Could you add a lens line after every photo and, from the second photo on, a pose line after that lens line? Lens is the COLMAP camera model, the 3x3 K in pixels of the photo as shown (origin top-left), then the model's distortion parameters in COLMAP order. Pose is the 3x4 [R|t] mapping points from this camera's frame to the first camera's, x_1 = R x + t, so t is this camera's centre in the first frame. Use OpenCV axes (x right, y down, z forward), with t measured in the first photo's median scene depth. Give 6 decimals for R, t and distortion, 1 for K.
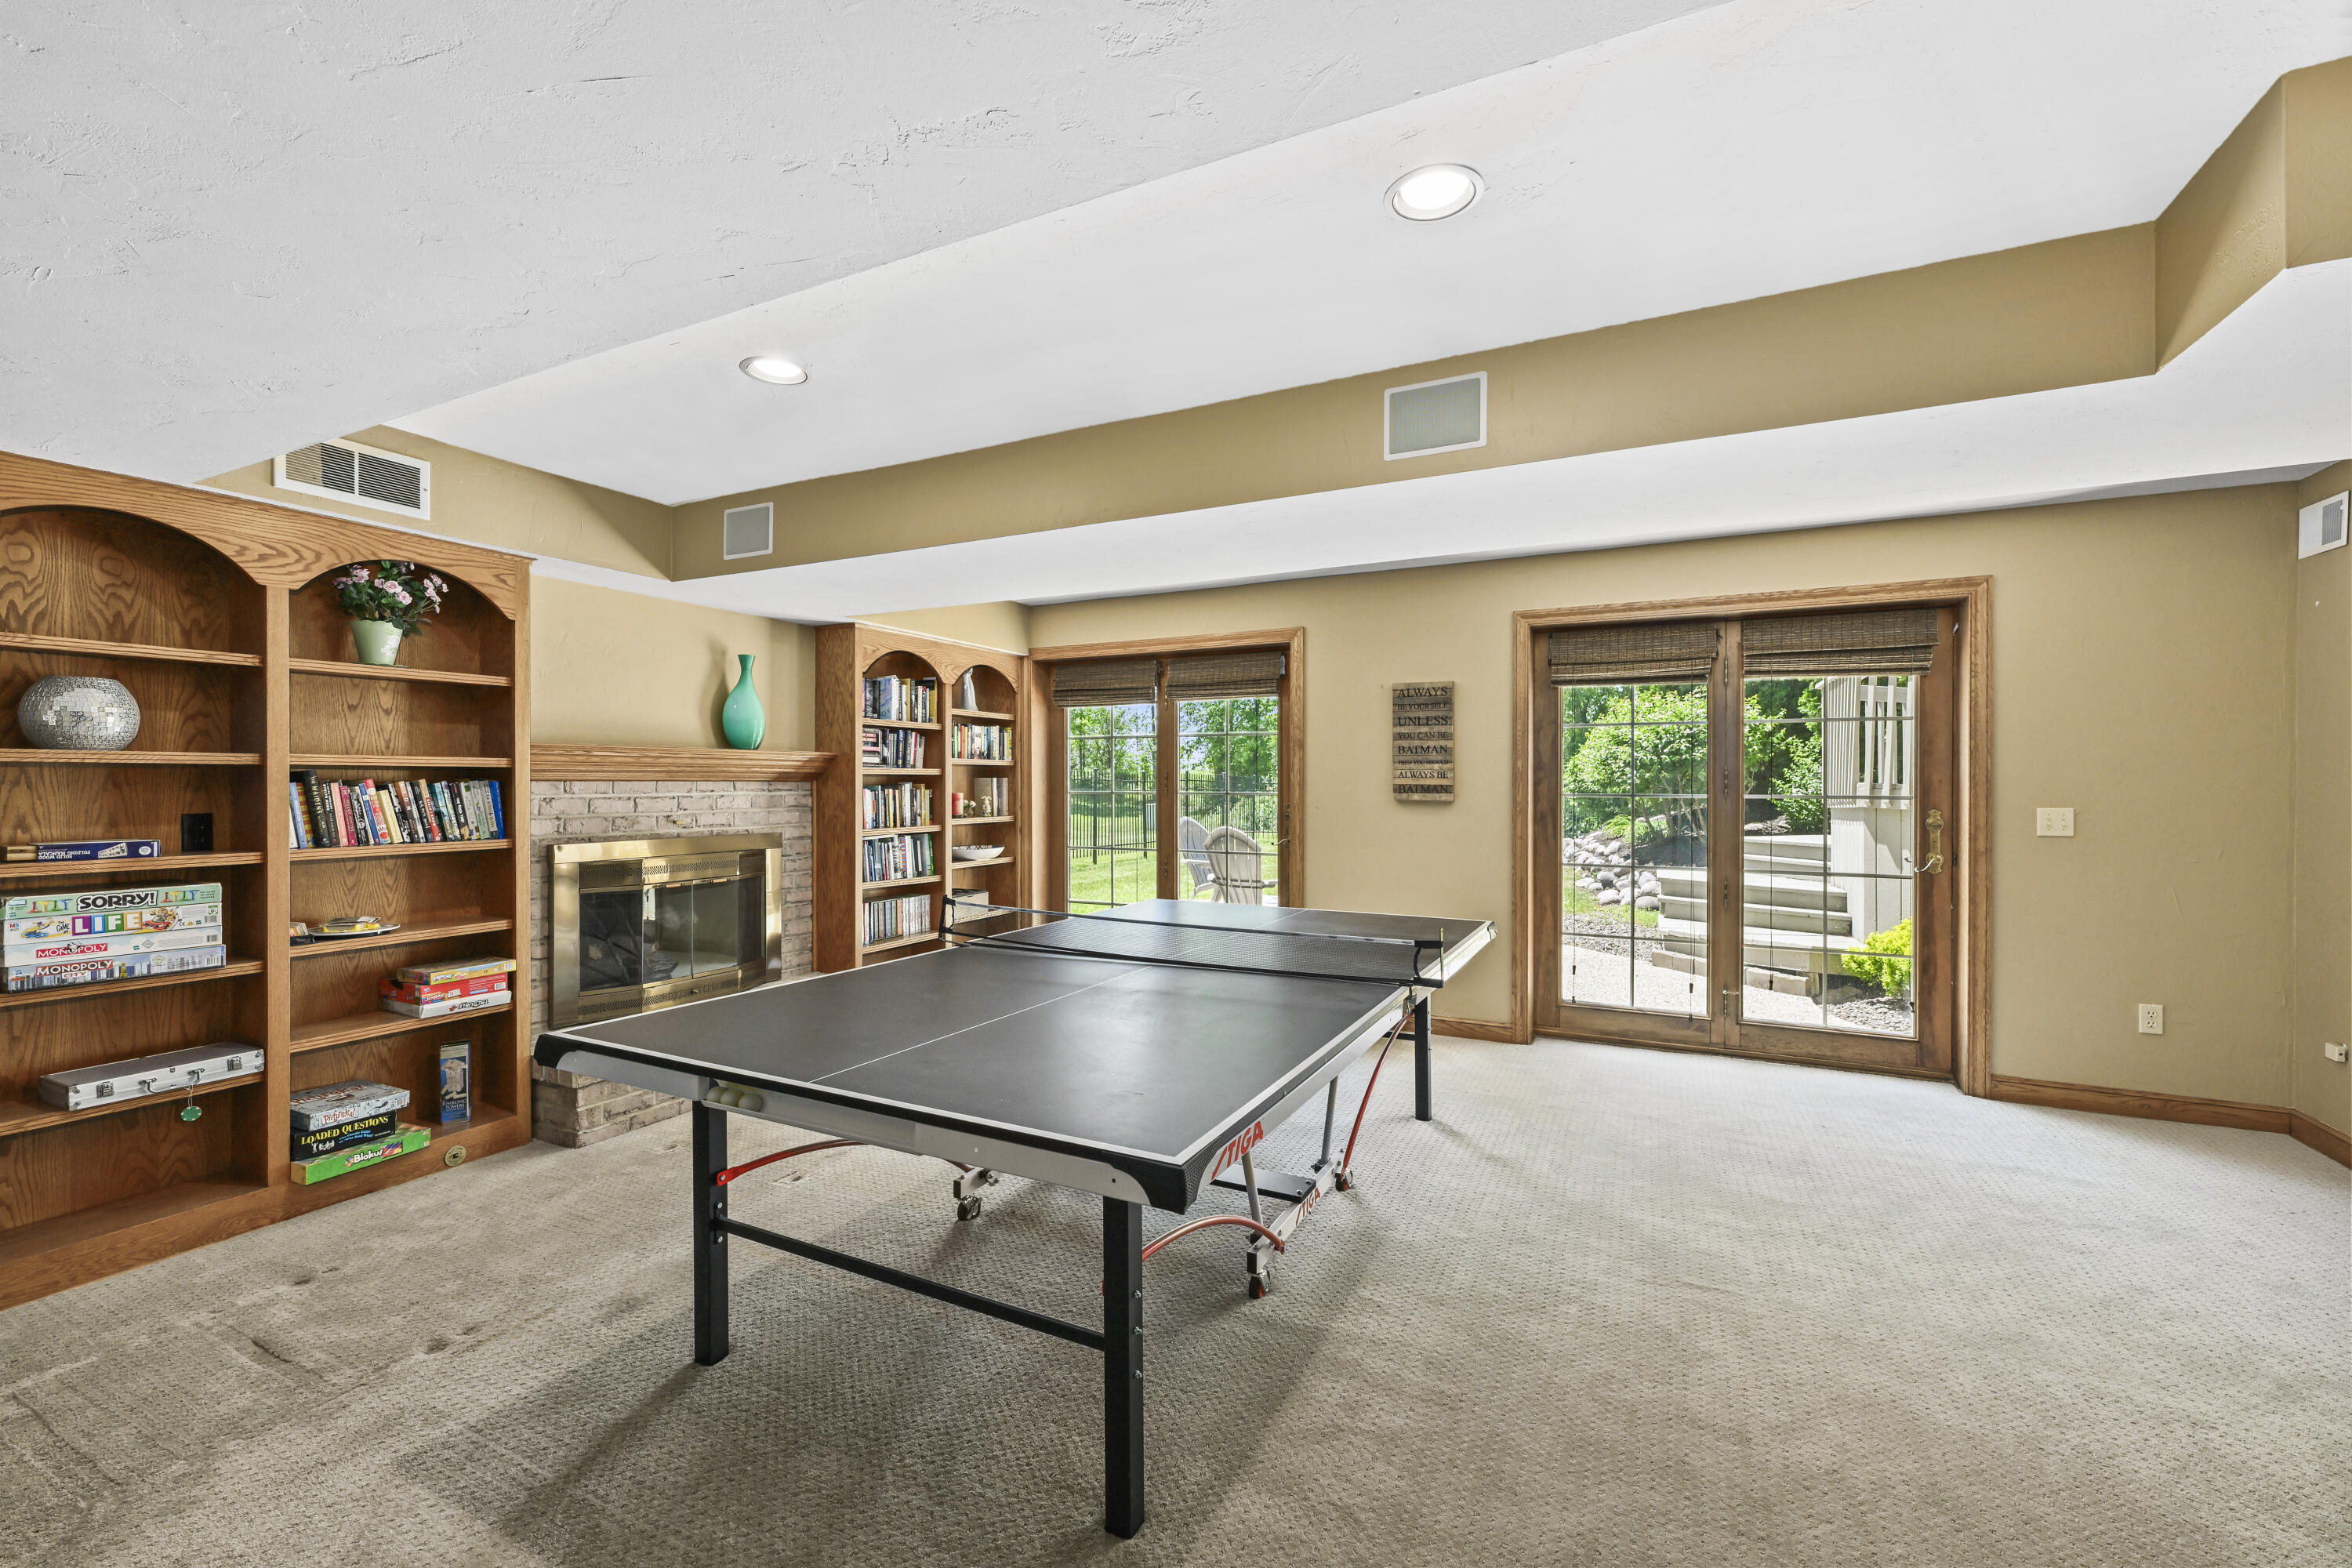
lens RADIAL K [[1018.5, 0, 1173.3], [0, 1018.5, 784.0], [0, 0, 1]] dist [0.010112, -0.000453]
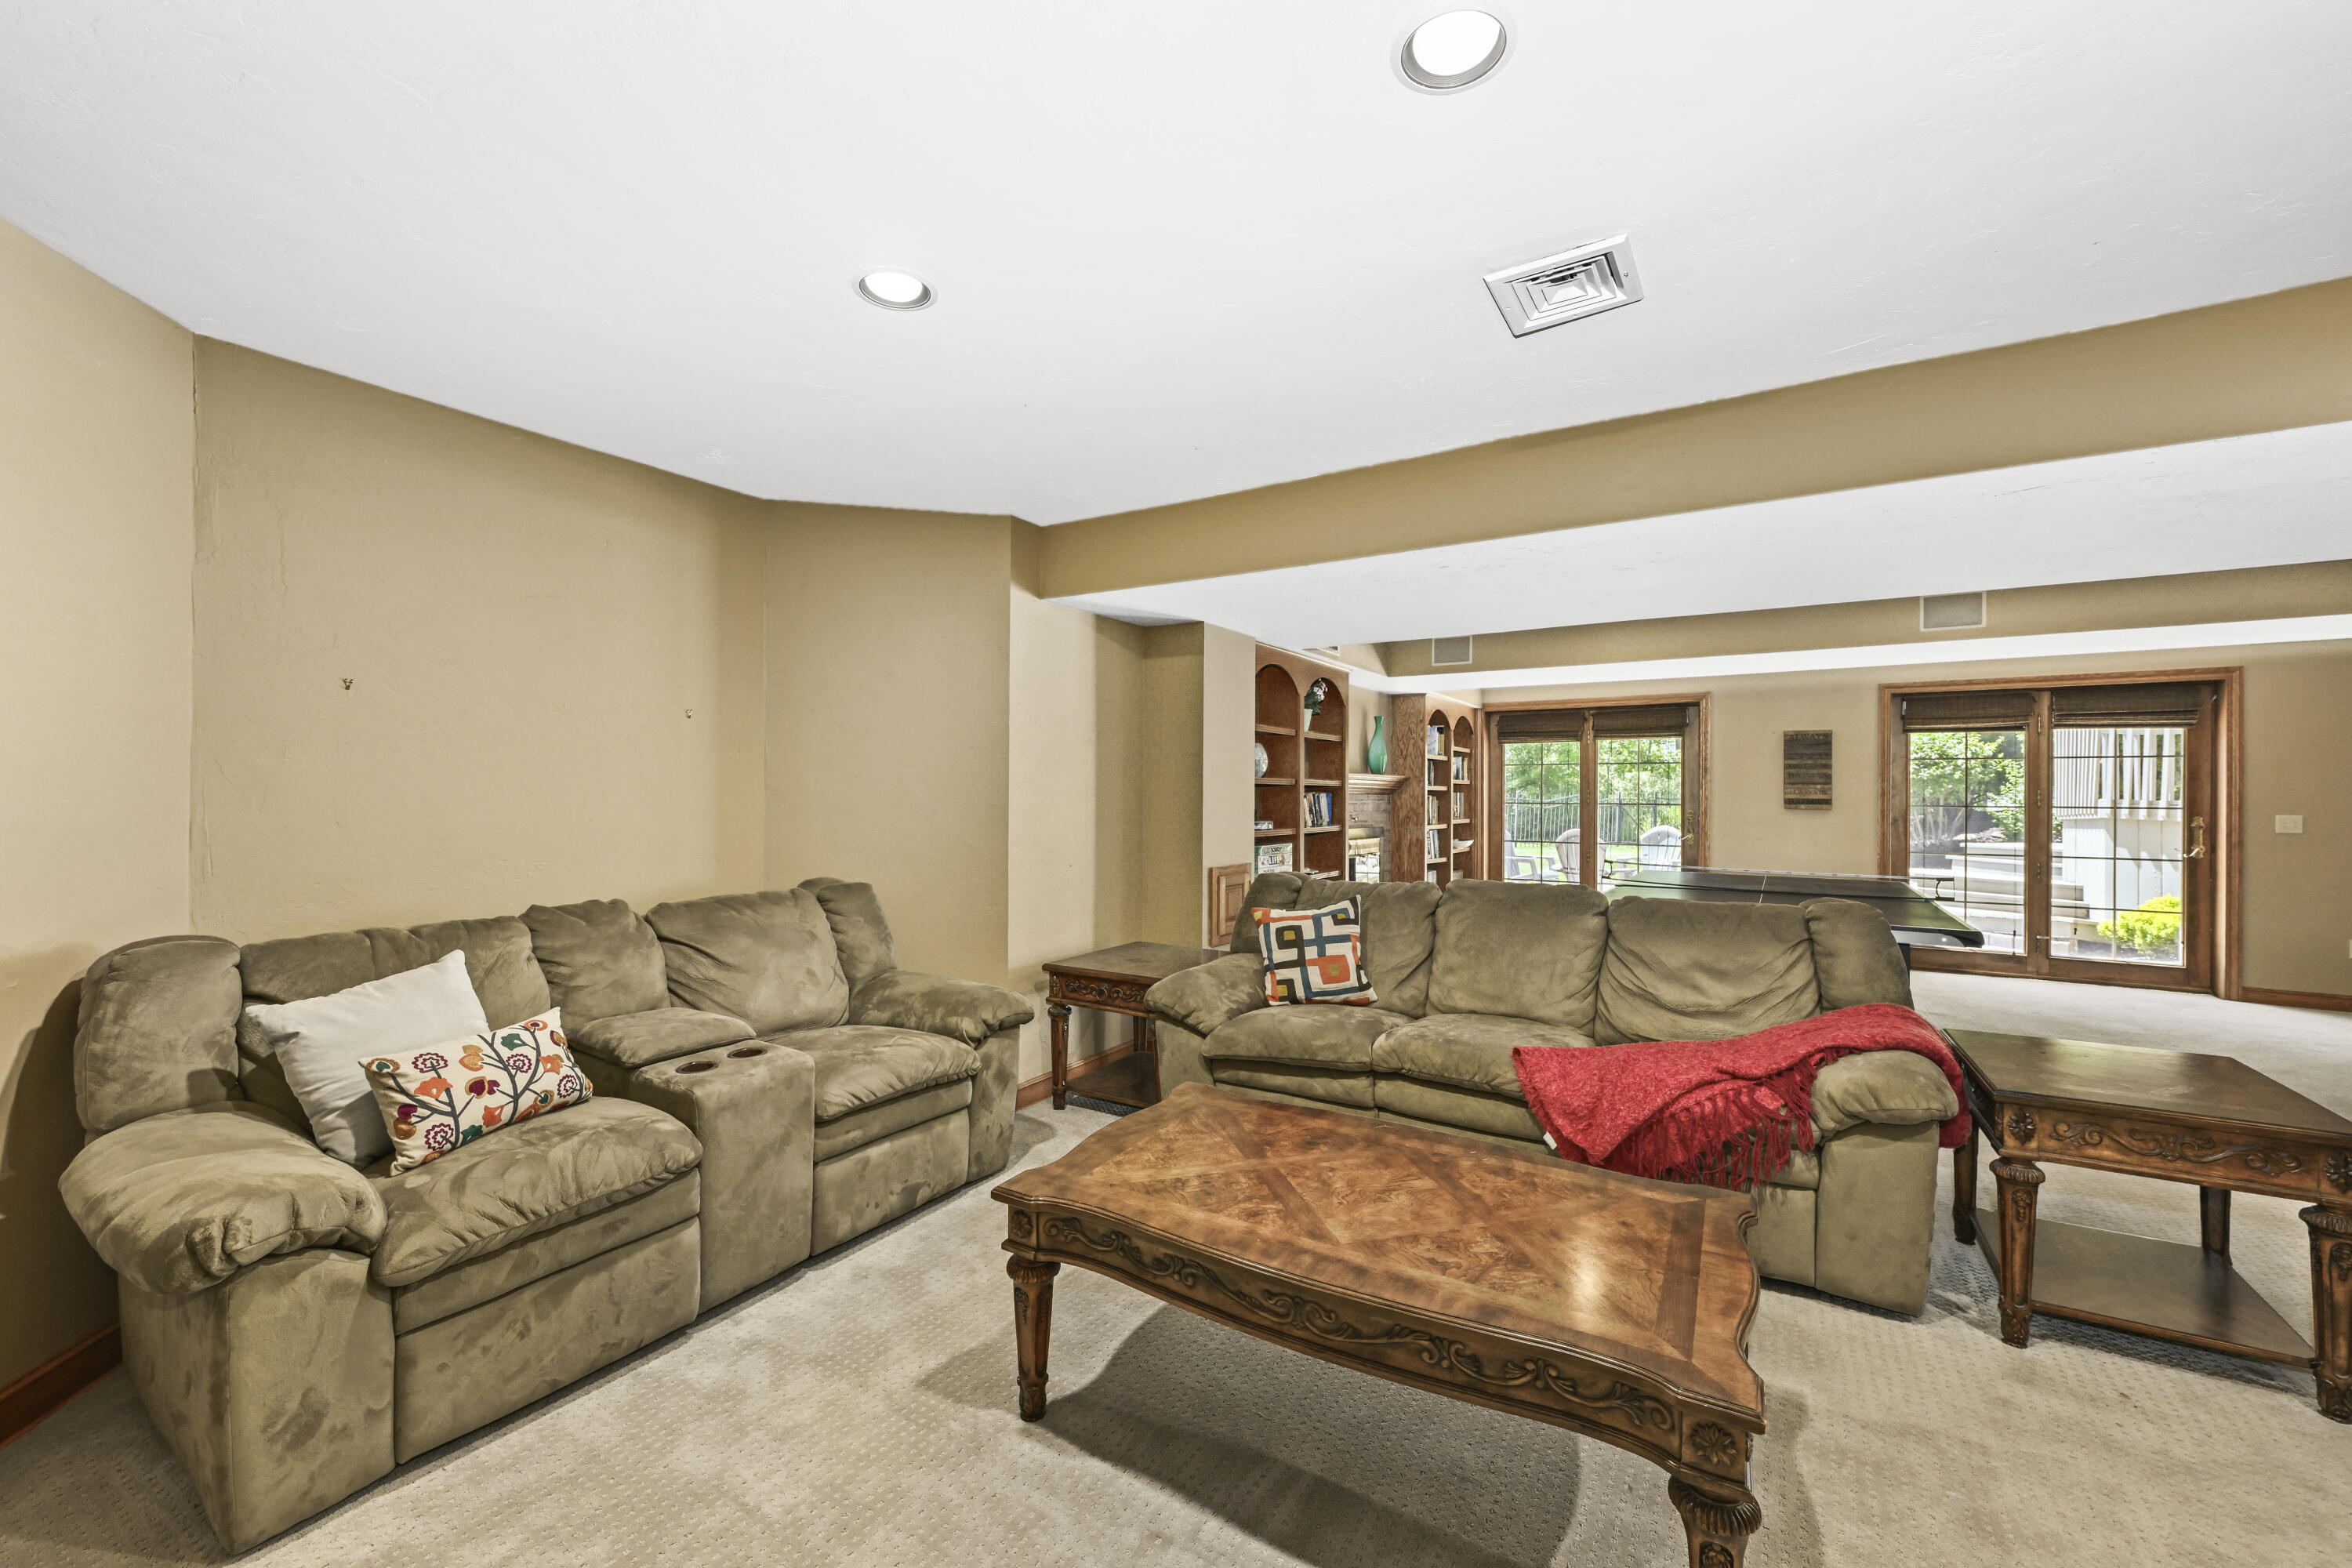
lens RADIAL K [[925.5, 0, 1179.4], [0, 925.5, 793.2], [0, 0, 1]] dist [-0.002041, -0.000741]
pose [[0.994610, 0.004768, -0.103576, -0.570520], [-0.005295, 0.999974, -0.004813, 0.004473], [0.103550, 0.005335, 0.994610, -0.480291]]
